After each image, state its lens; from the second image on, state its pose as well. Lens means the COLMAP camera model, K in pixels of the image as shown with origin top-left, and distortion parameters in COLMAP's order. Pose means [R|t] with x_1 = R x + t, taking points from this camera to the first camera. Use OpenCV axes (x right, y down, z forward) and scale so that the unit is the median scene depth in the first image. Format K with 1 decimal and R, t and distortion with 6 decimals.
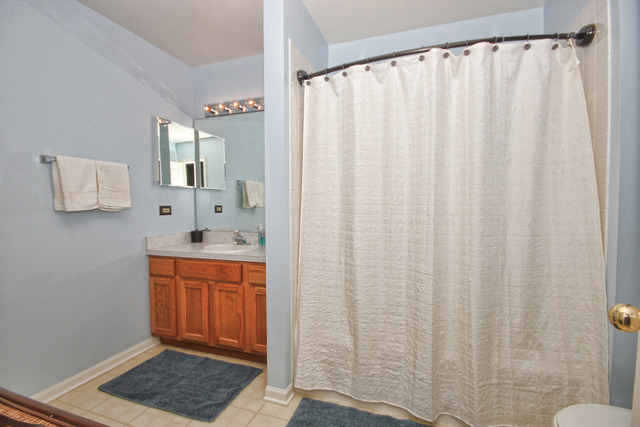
lens RADIAL K [[295.4, 0, 321.3], [0, 295.4, 211.3], [0, 0, 1]] dist [-0.004052, -0.000866]
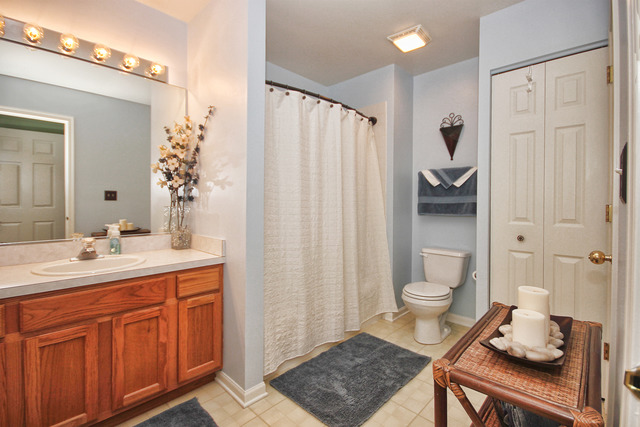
lens RADIAL K [[295.4, 0, 320.8], [0, 295.4, 208.8], [0, 0, 1]] dist [-0.004052, -0.000866]
pose [[0.422515, -0.014643, 0.906237, -0.778998], [0.032692, 0.999465, 0.000907, 0.017725], [-0.905766, 0.029243, 0.422768, 0.311834]]
